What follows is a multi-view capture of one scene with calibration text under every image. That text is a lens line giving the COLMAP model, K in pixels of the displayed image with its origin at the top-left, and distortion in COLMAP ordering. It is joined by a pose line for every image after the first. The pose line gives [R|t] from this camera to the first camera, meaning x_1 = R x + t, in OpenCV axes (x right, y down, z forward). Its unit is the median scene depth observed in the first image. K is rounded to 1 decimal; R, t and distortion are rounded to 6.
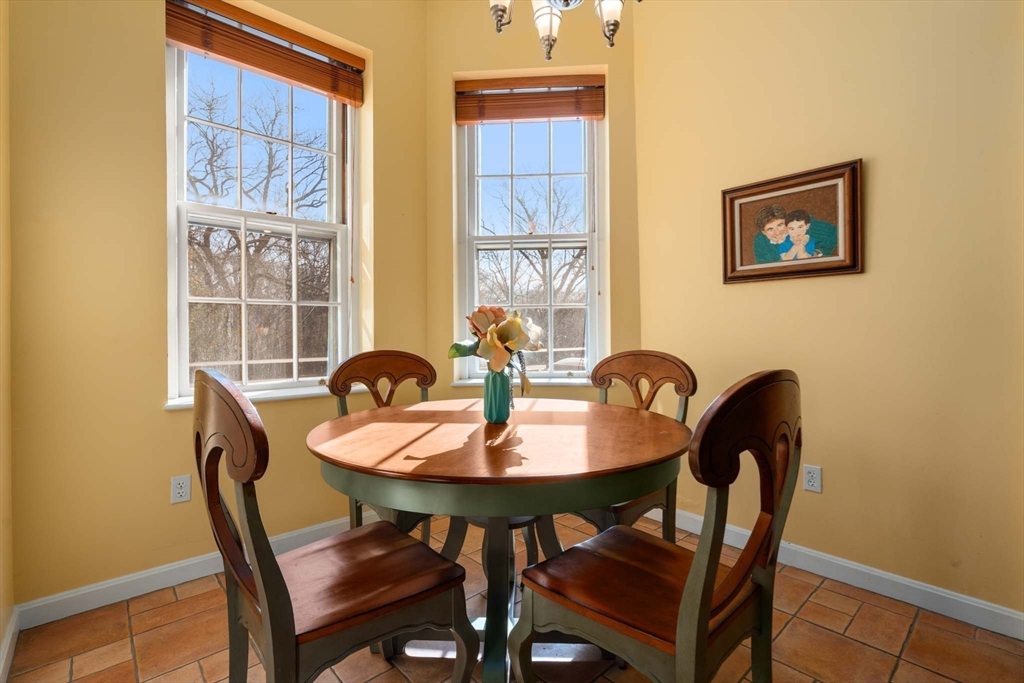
lens RADIAL K [[465.7, 0, 512.9], [0, 465.7, 334.1], [0, 0, 1]] dist [-0.003902, 0.002126]
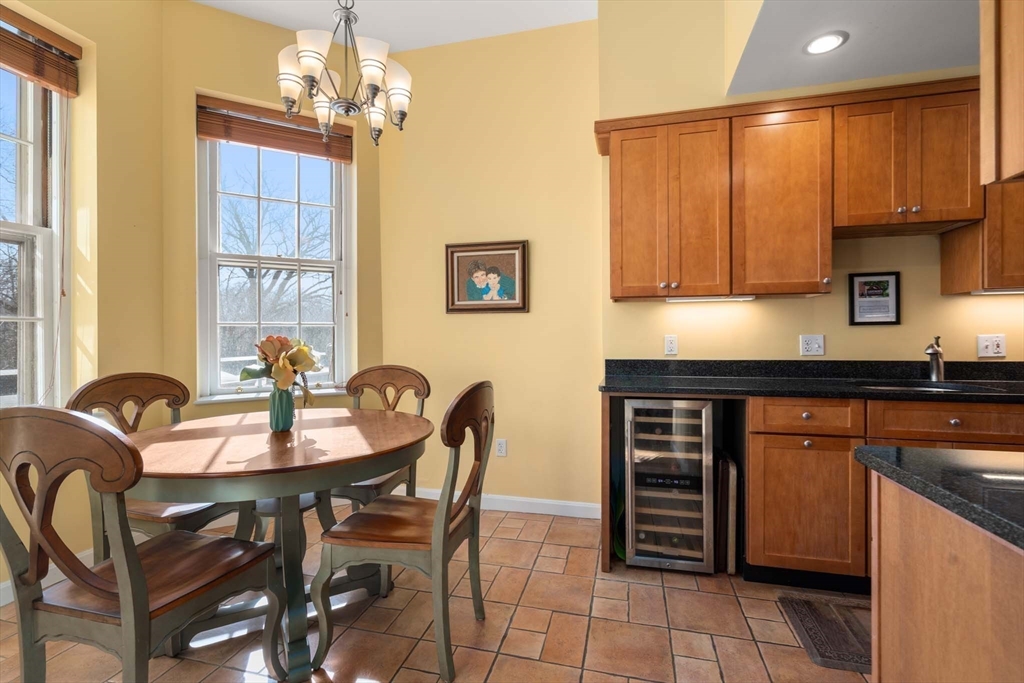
lens RADIAL K [[465.7, 0, 512.7], [0, 465.7, 339.7], [0, 0, 1]] dist [-0.003902, 0.002126]
pose [[0.830904, 0.000899, 0.556415, -0.162004], [-0.002929, 0.999992, 0.002758, -0.042061], [-0.556408, -0.003922, 0.830900, -0.269158]]
